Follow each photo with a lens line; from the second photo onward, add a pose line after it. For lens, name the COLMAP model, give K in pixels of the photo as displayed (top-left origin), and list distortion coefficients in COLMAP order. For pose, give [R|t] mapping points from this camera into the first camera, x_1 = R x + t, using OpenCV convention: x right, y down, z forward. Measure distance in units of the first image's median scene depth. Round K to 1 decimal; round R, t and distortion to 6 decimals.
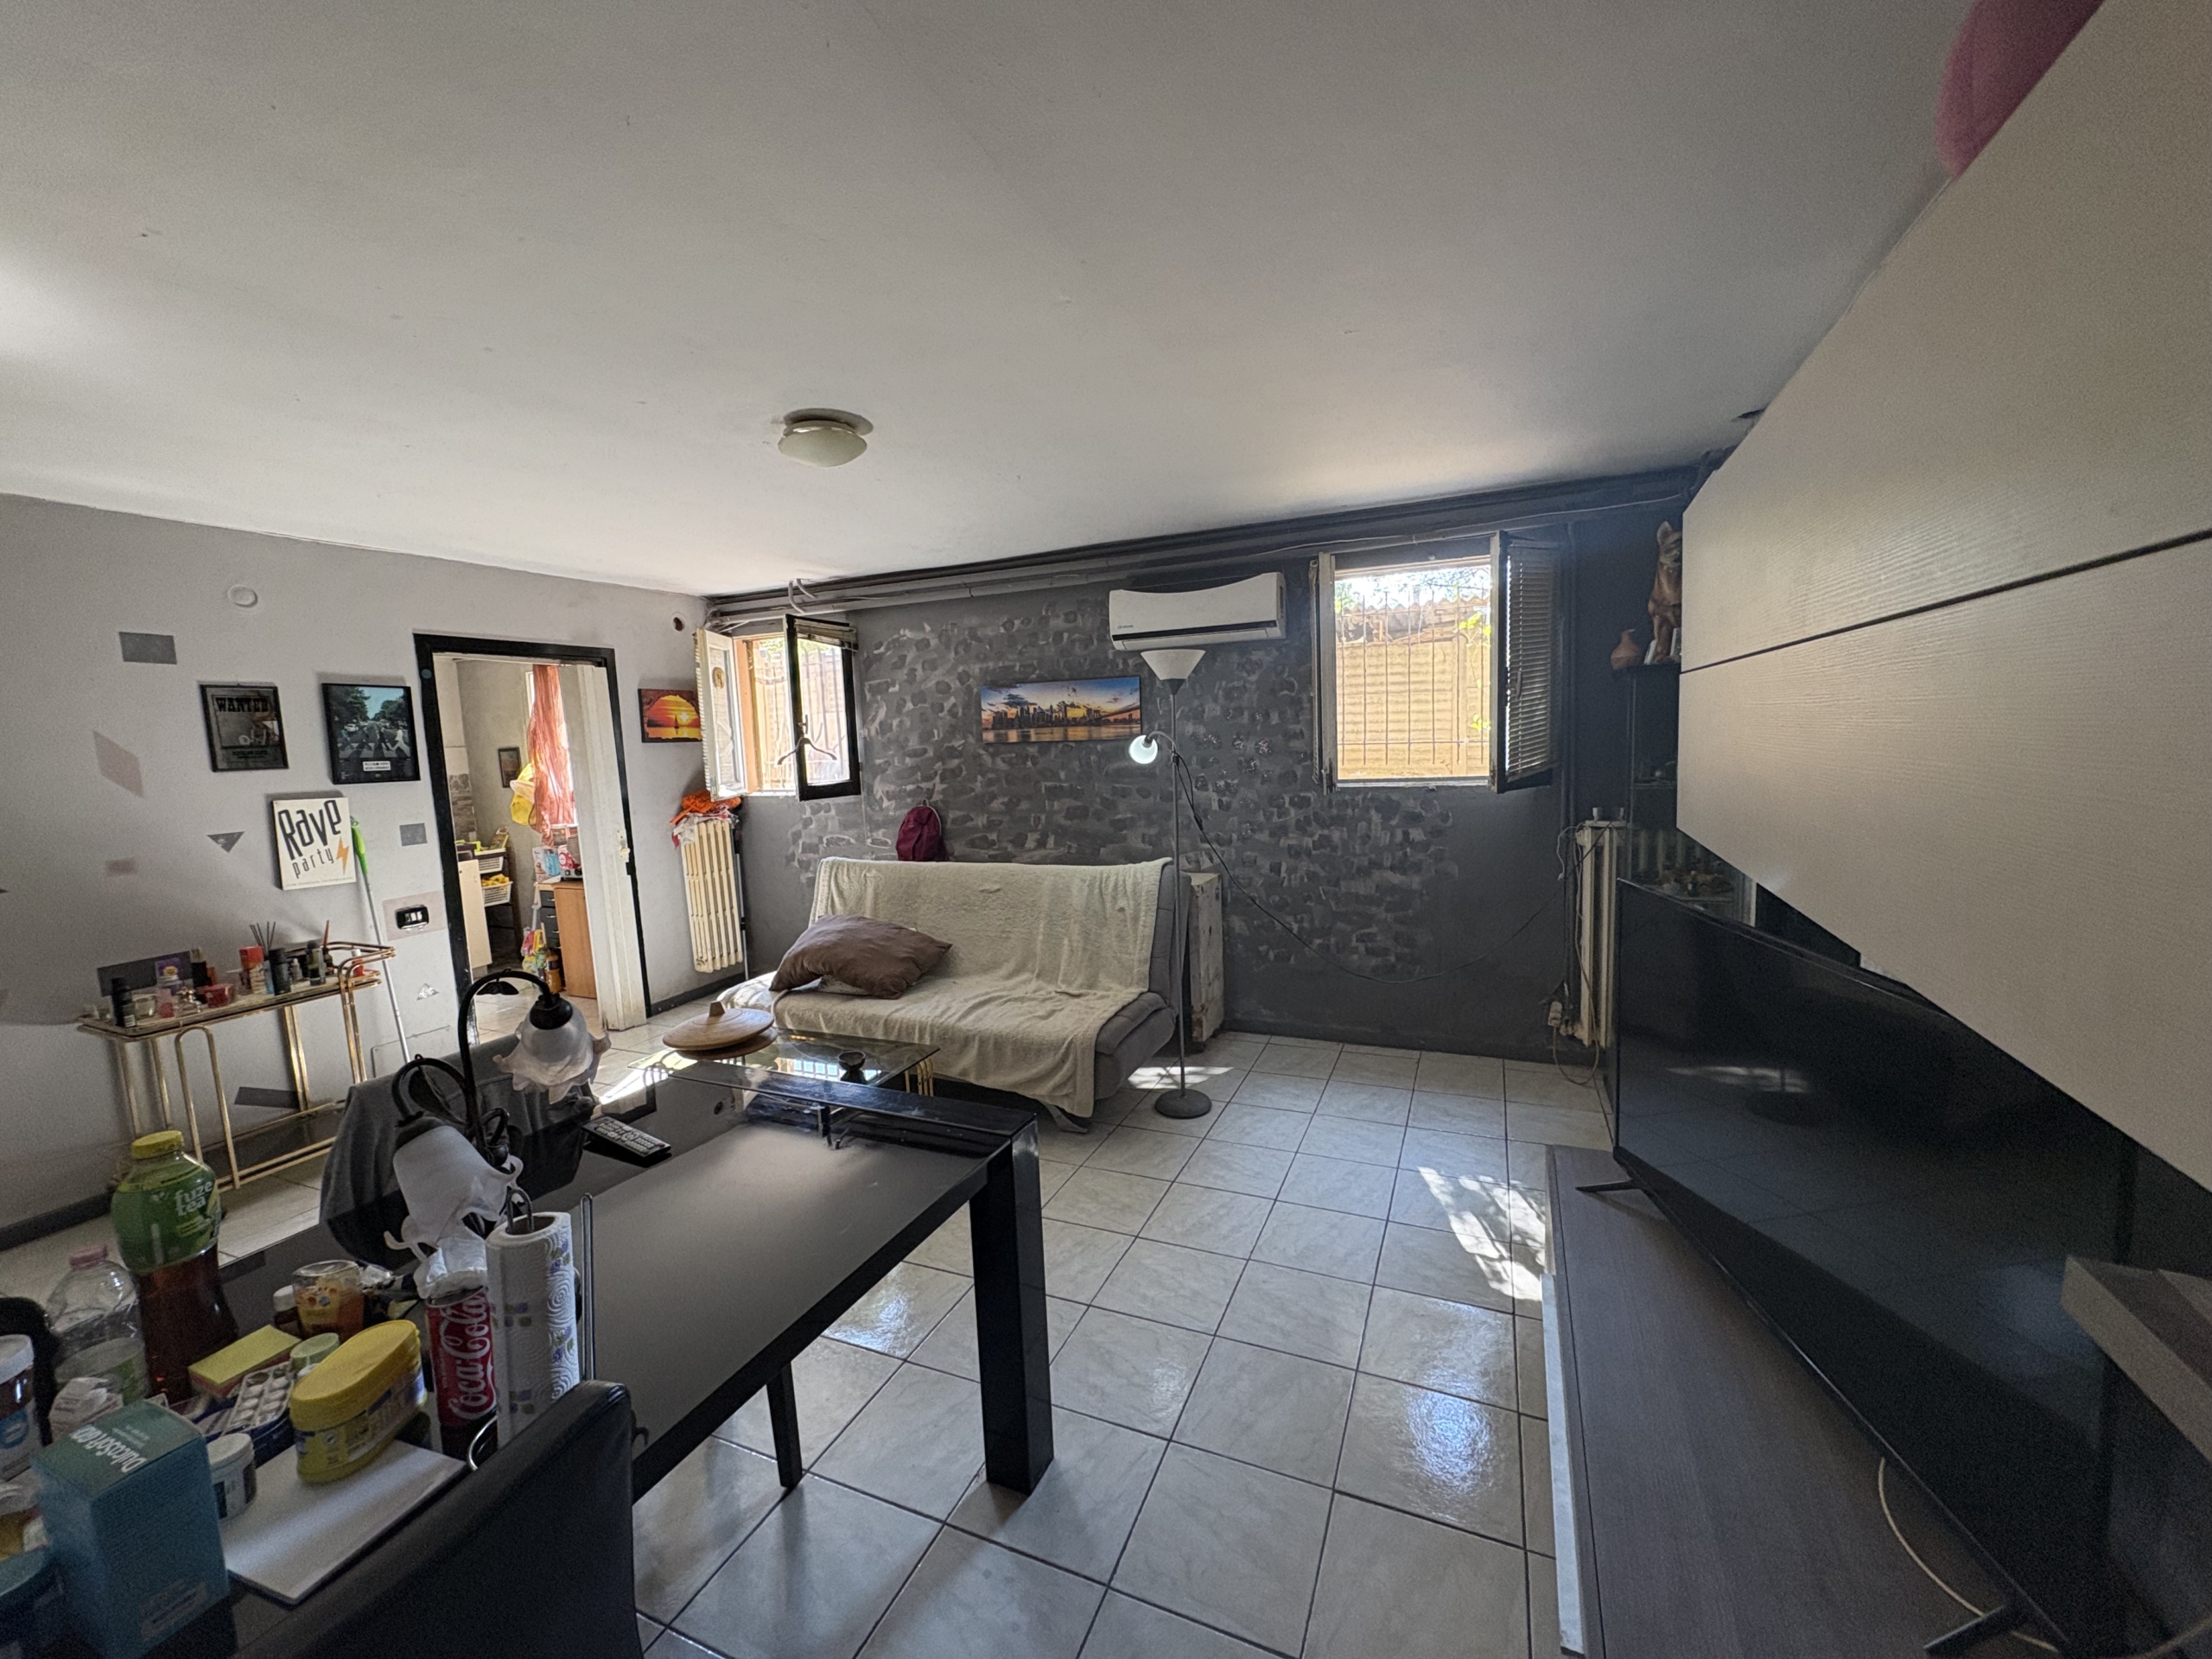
lens RADIAL K [[879.6, 0, 1107.6], [0, 879.6, 829.6], [0, 0, 1]] dist [-0.000188, 0.000283]
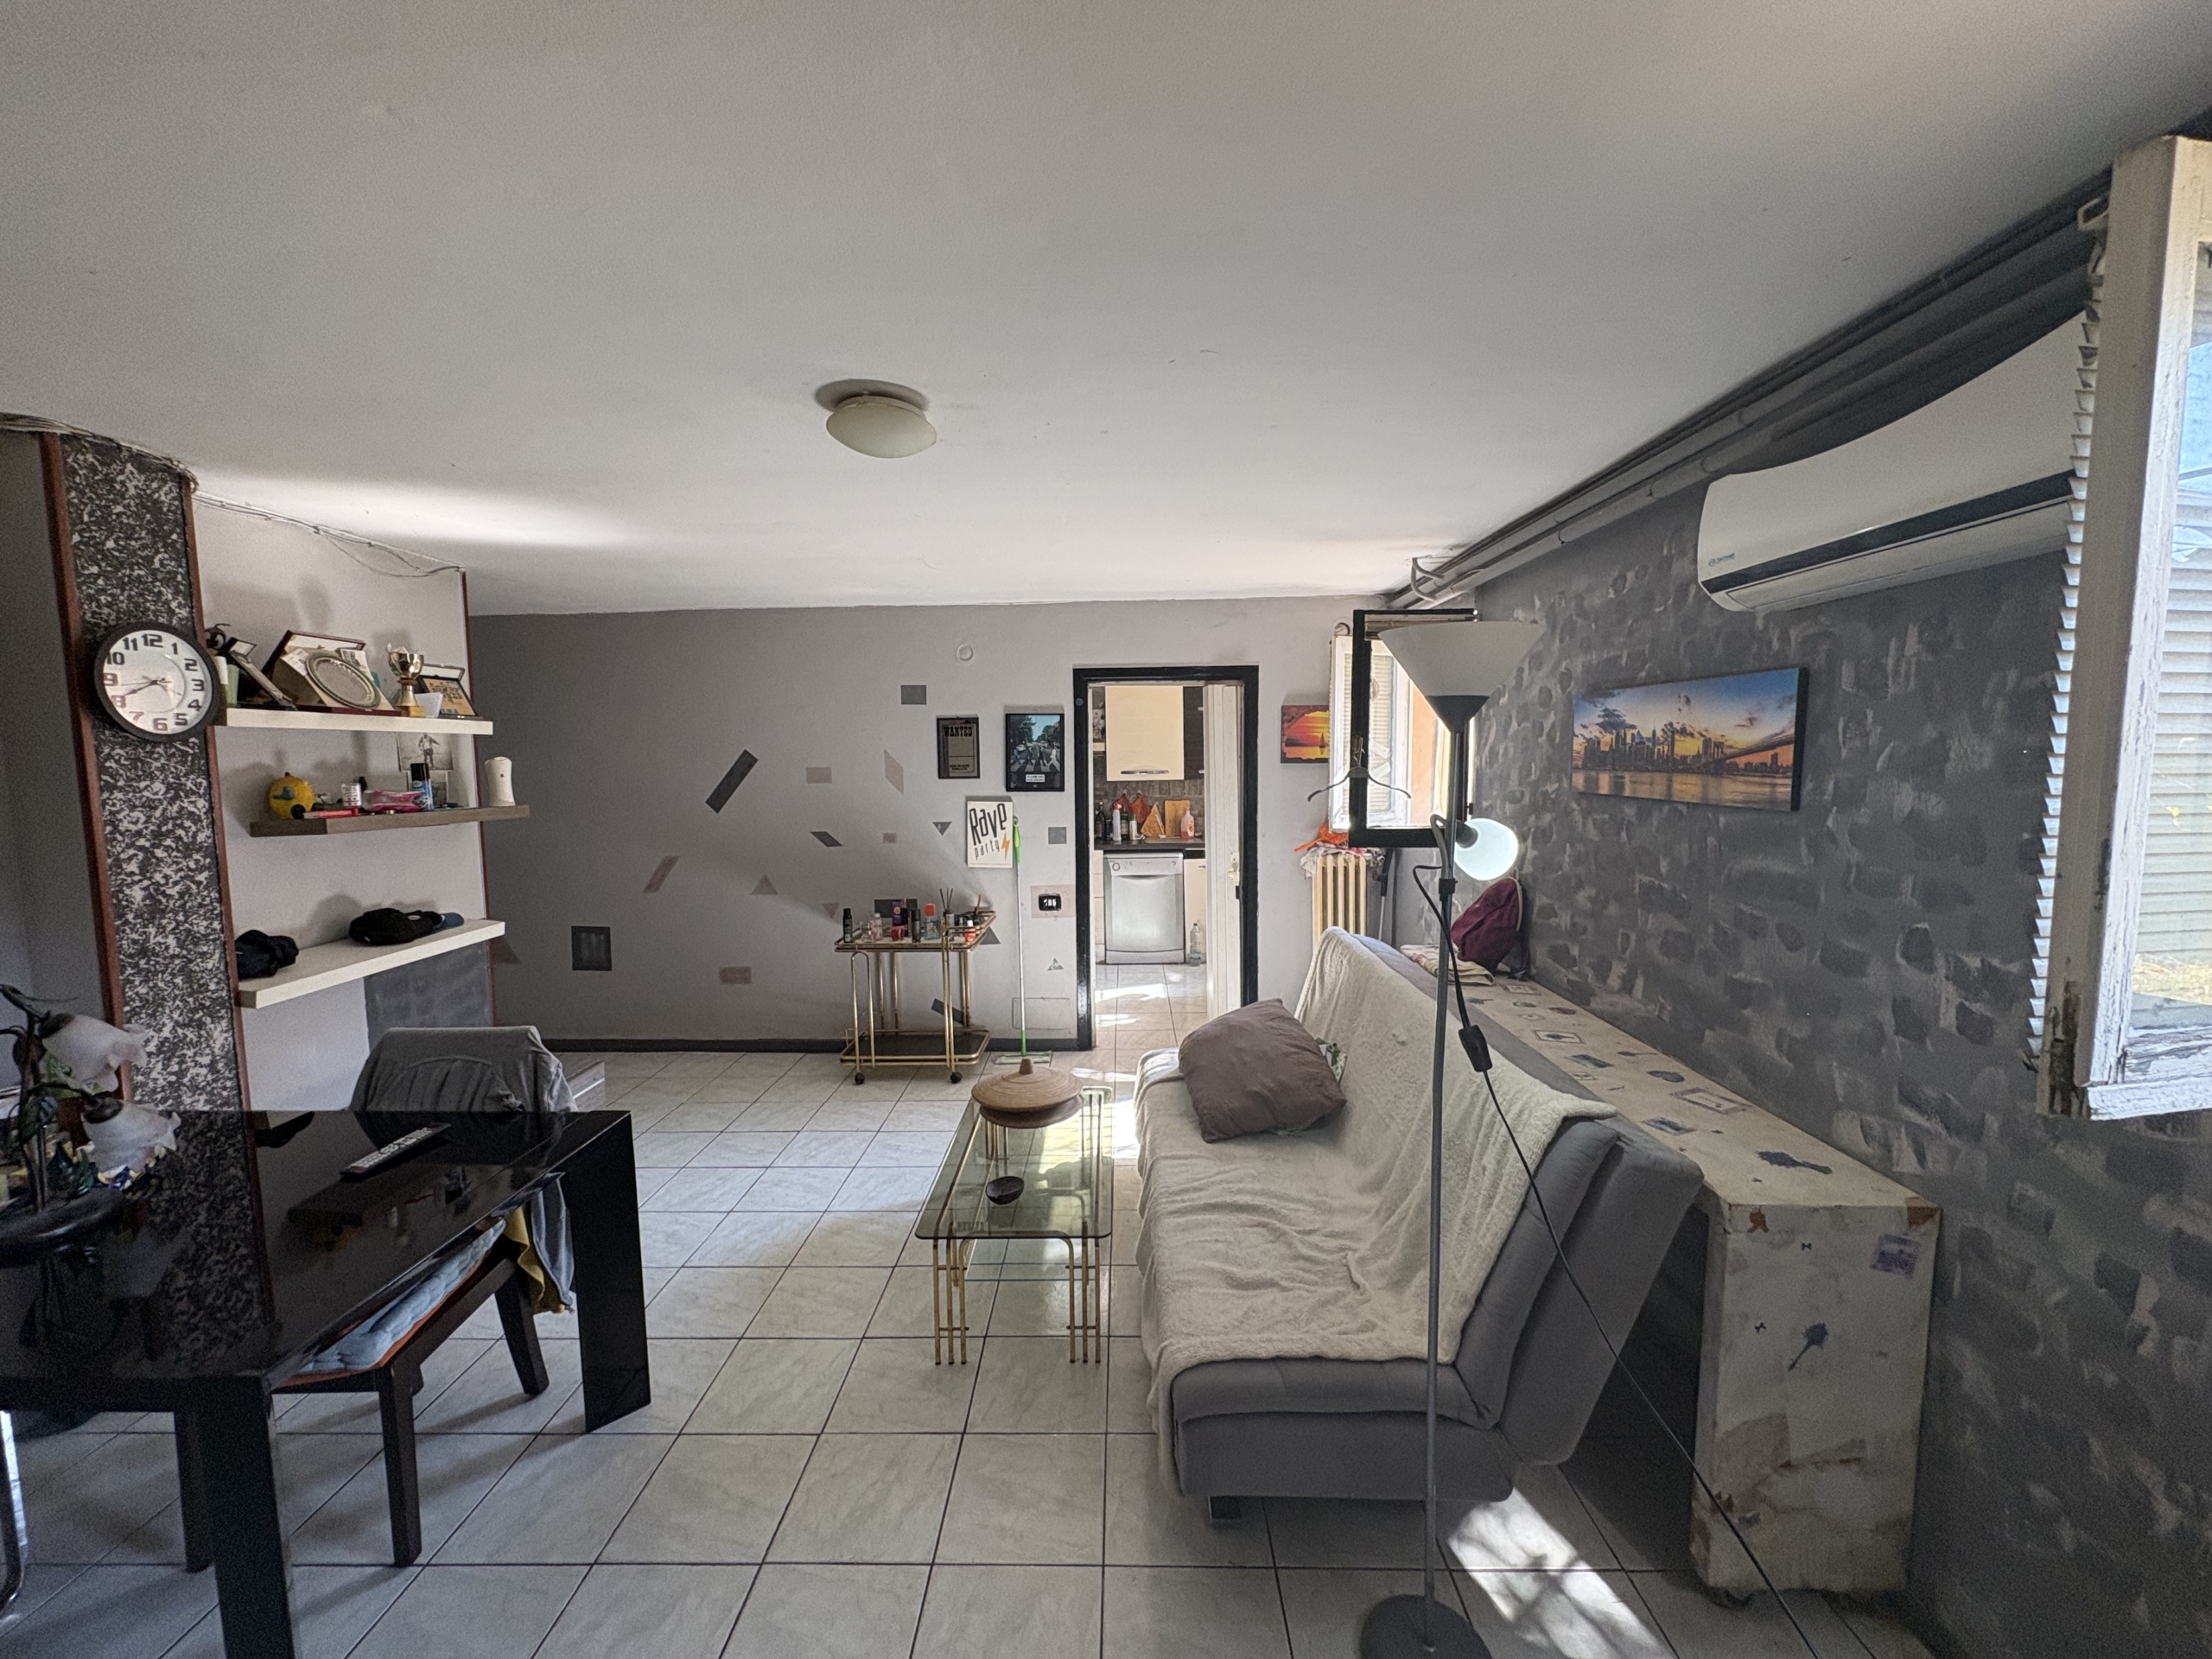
lens RADIAL K [[878.5, 0, 1106.0], [0, 878.5, 830.7], [0, 0, 1]] dist [0.000057, 0.000664]
pose [[0.377638, 0.115322, -0.918744, 0.302898], [-0.103913, 0.991224, 0.081708, -0.093545], [0.920104, 0.064613, 0.386307, 0.520167]]
